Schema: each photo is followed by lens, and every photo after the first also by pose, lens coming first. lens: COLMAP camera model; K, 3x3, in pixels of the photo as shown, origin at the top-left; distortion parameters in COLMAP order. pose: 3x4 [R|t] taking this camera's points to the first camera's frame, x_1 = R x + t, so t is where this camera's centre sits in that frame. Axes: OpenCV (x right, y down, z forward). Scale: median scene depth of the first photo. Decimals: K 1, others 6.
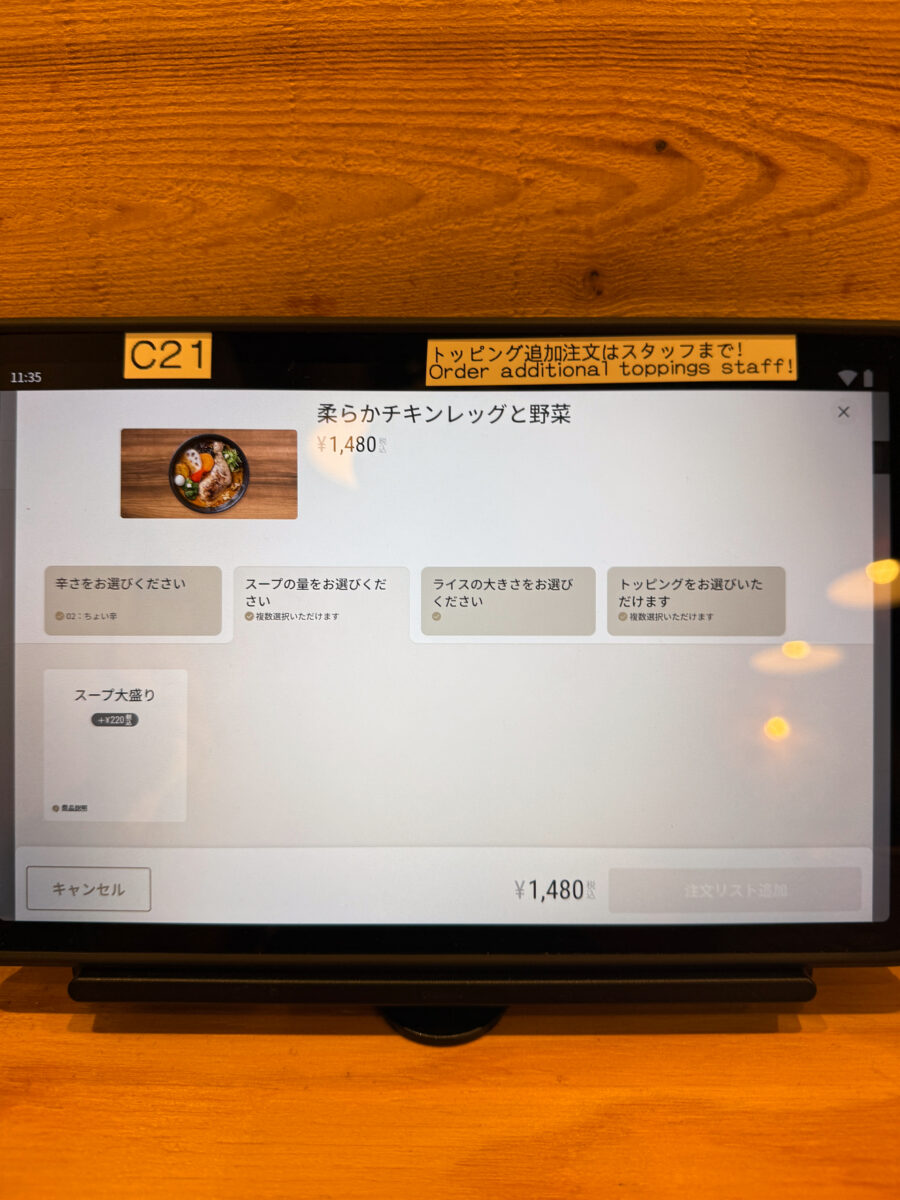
lens RADIAL K [[860.4, 0, 454.2], [0, 860.4, 599.1], [0, 0, 1]] dist [-0.005899, -0.024070]
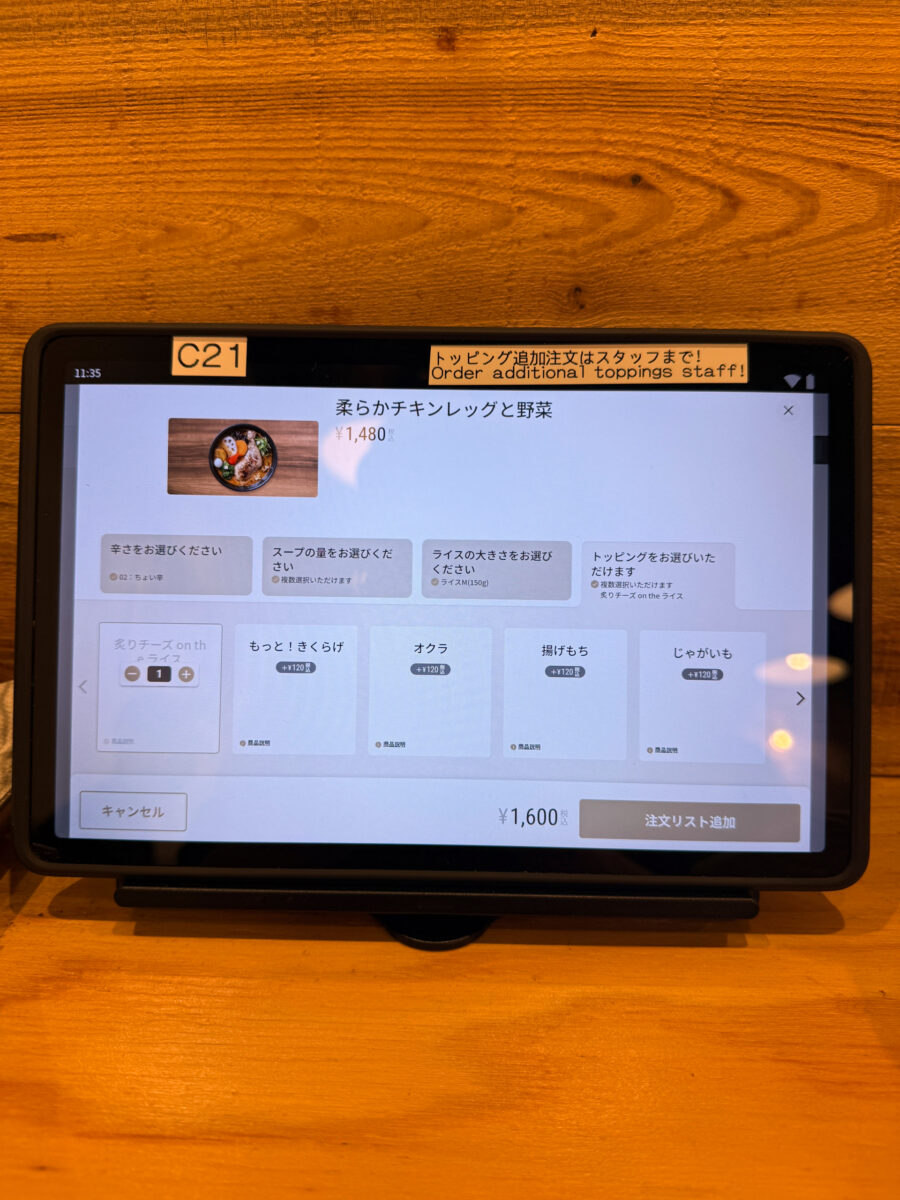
lens RADIAL K [[860.4, 0, 448.9], [0, 860.4, 590.4], [0, 0, 1]] dist [-0.005899, -0.024070]
pose [[0.999821, 0.013692, -0.013086, 0.013683], [-0.013866, 0.999815, -0.013348, 0.047202], [0.012901, 0.013527, 0.999825, -0.166780]]
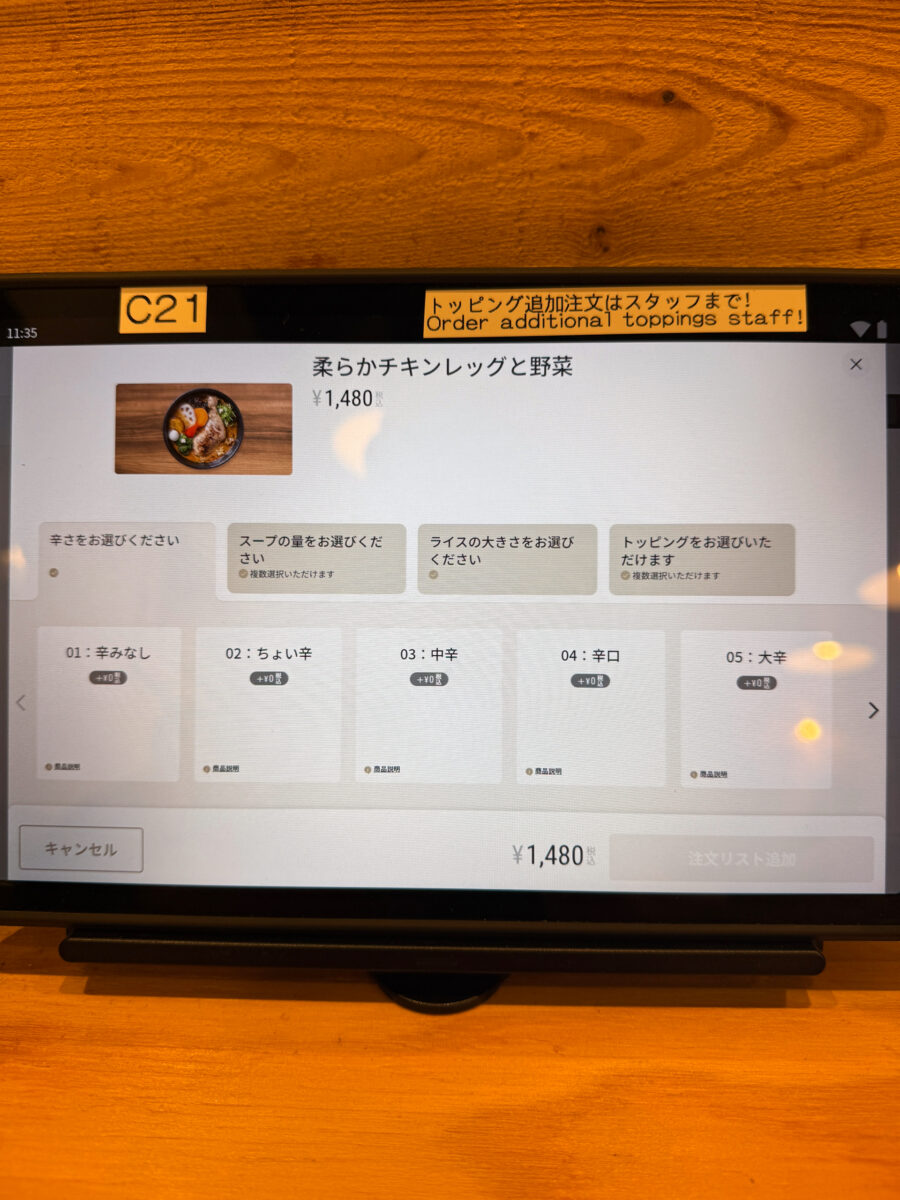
lens RADIAL K [[860.4, 0, 452.4], [0, 860.4, 597.7], [0, 0, 1]] dist [-0.005899, -0.024070]
pose [[0.999500, 0.003739, -0.031404, 0.031724], [-0.003768, 0.999993, -0.000851, 0.047332], [0.031401, 0.000969, 0.999506, 0.023806]]
